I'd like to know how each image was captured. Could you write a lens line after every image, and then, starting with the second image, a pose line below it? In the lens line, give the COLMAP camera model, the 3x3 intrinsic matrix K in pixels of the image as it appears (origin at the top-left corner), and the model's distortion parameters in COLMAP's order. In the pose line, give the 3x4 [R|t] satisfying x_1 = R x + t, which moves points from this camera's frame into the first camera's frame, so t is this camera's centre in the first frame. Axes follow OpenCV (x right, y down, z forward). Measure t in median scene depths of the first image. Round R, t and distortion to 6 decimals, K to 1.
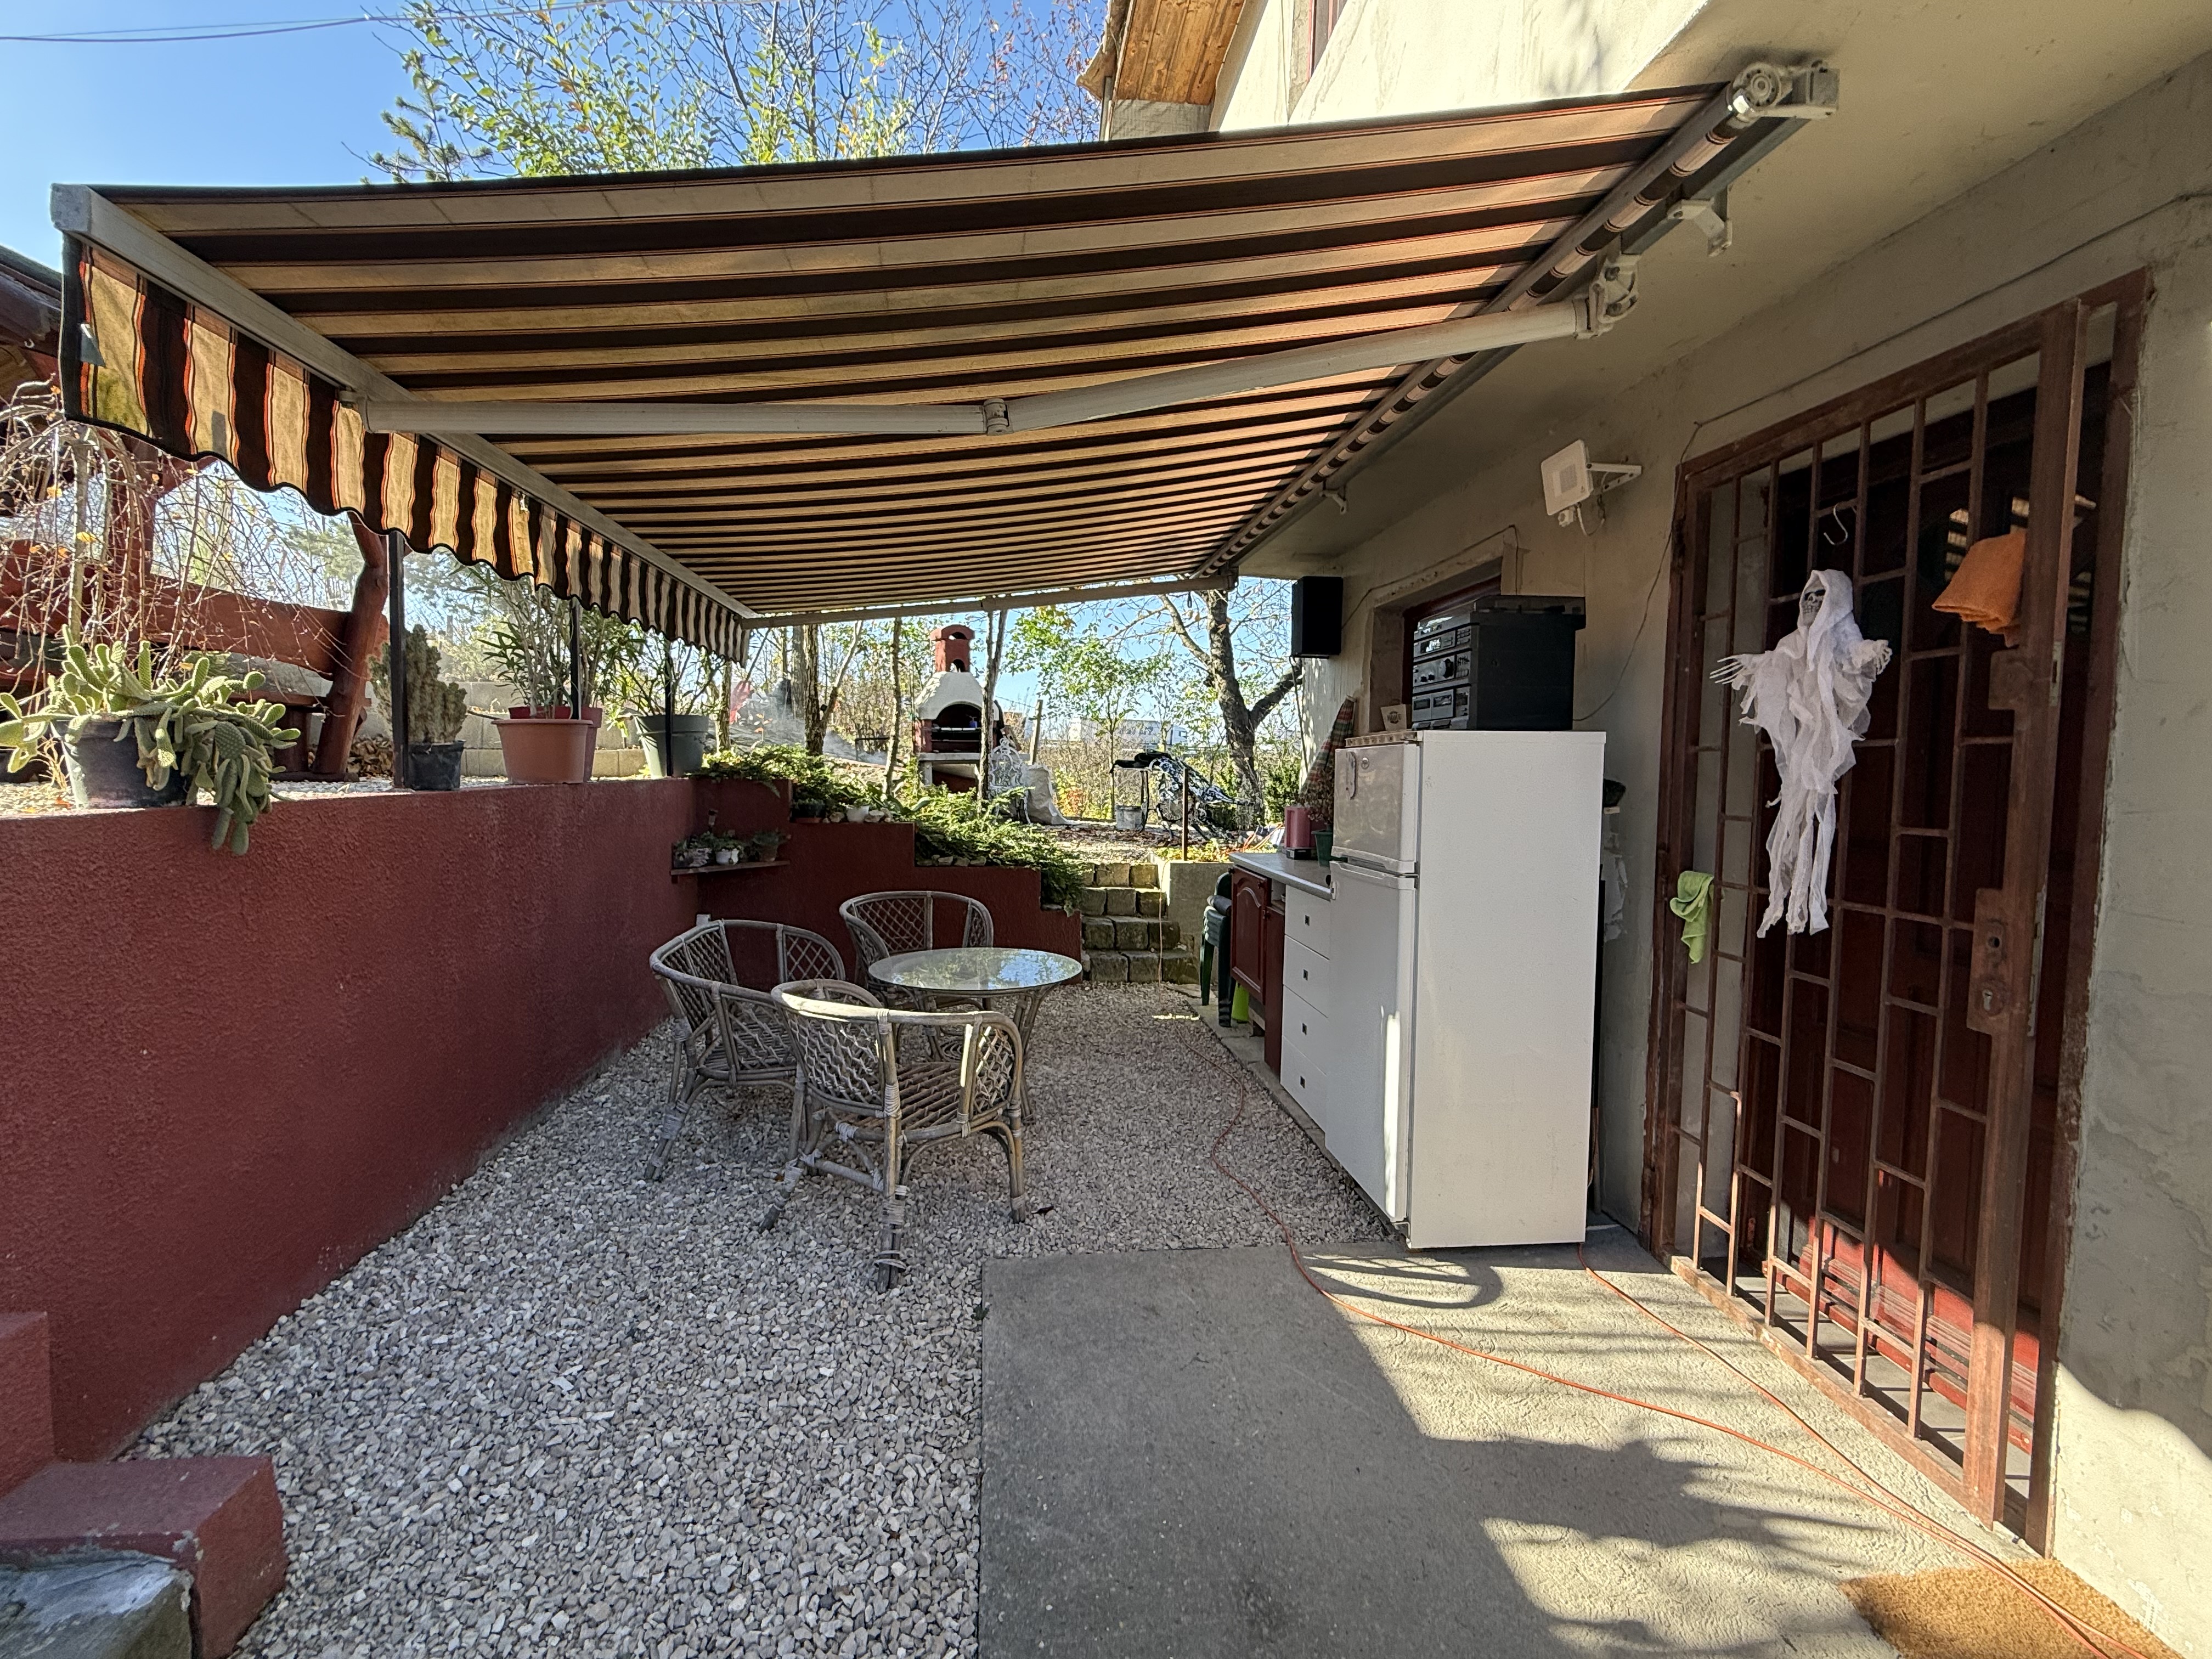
lens RADIAL K [[984.2, 0, 1093.7], [0, 984.2, 823.5], [0, 0, 1]] dist [0.000974, -0.000219]
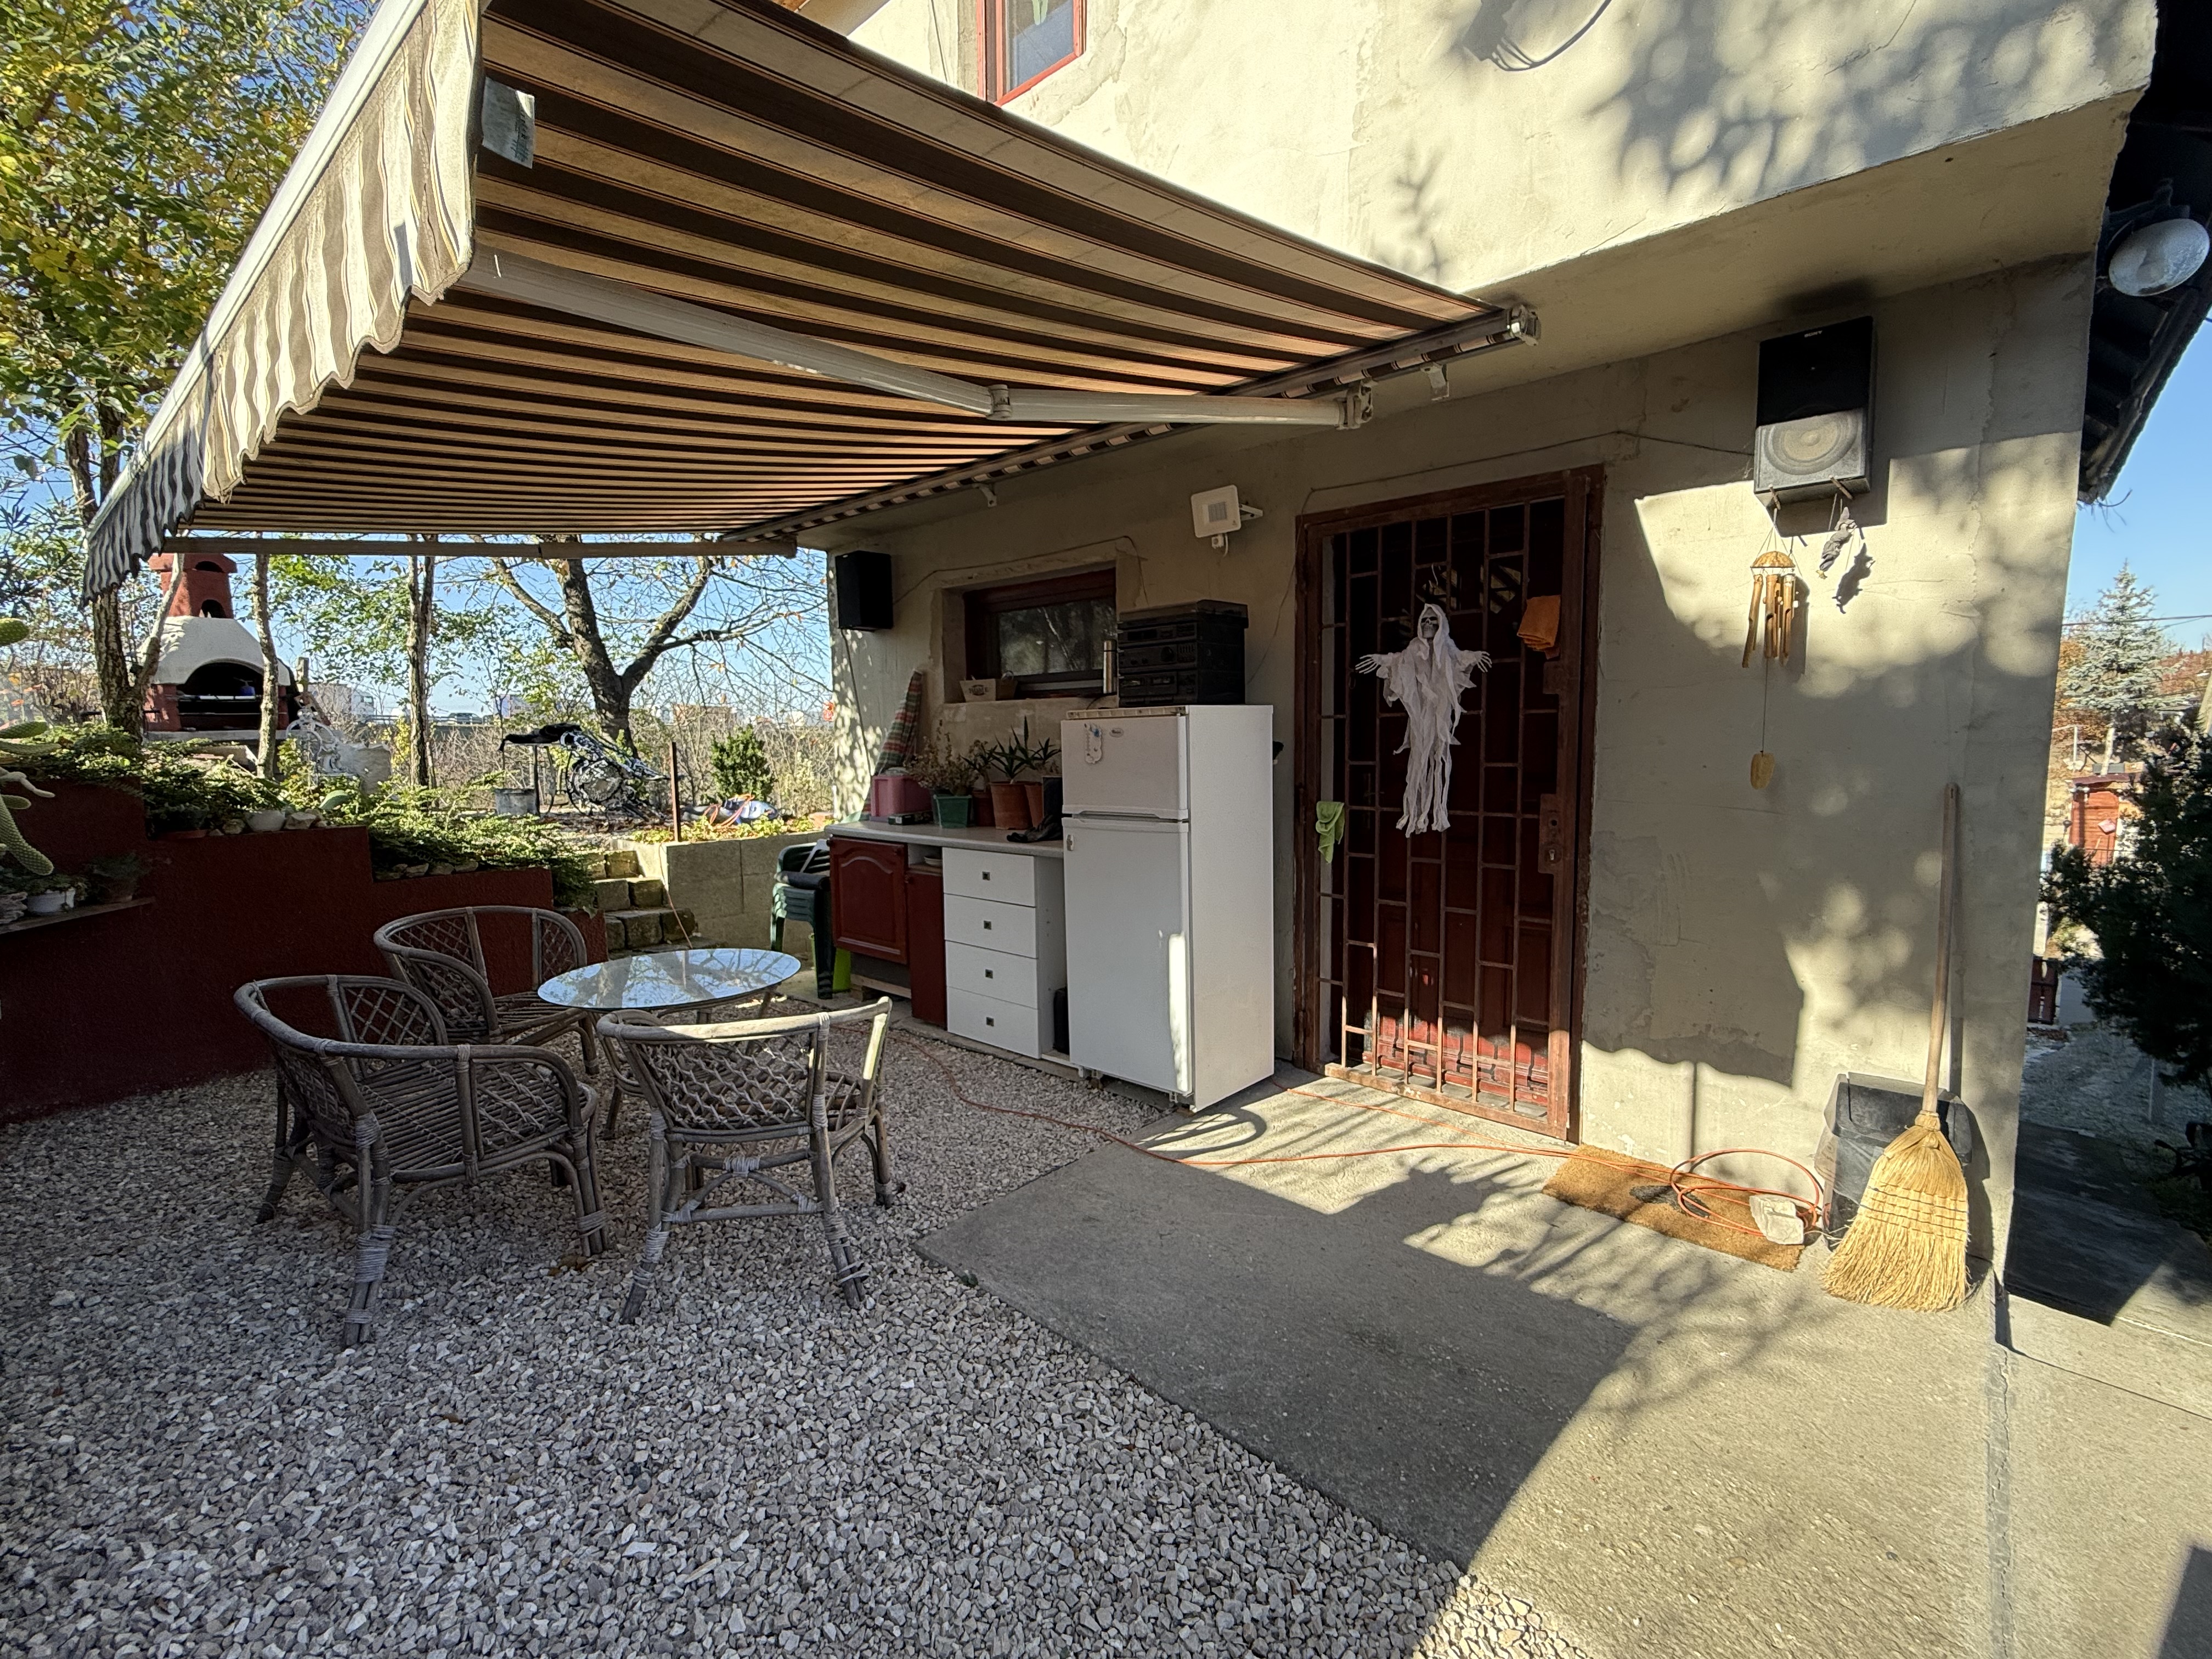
lens RADIAL K [[984.2, 0, 1099.3], [0, 984.2, 823.0], [0, 0, 1]] dist [0.000974, -0.000219]
pose [[0.741560, -0.086451, 0.665293, -0.609069], [0.063087, 0.996254, 0.059138, -0.026347], [-0.667914, -0.001883, 0.744236, 0.139993]]
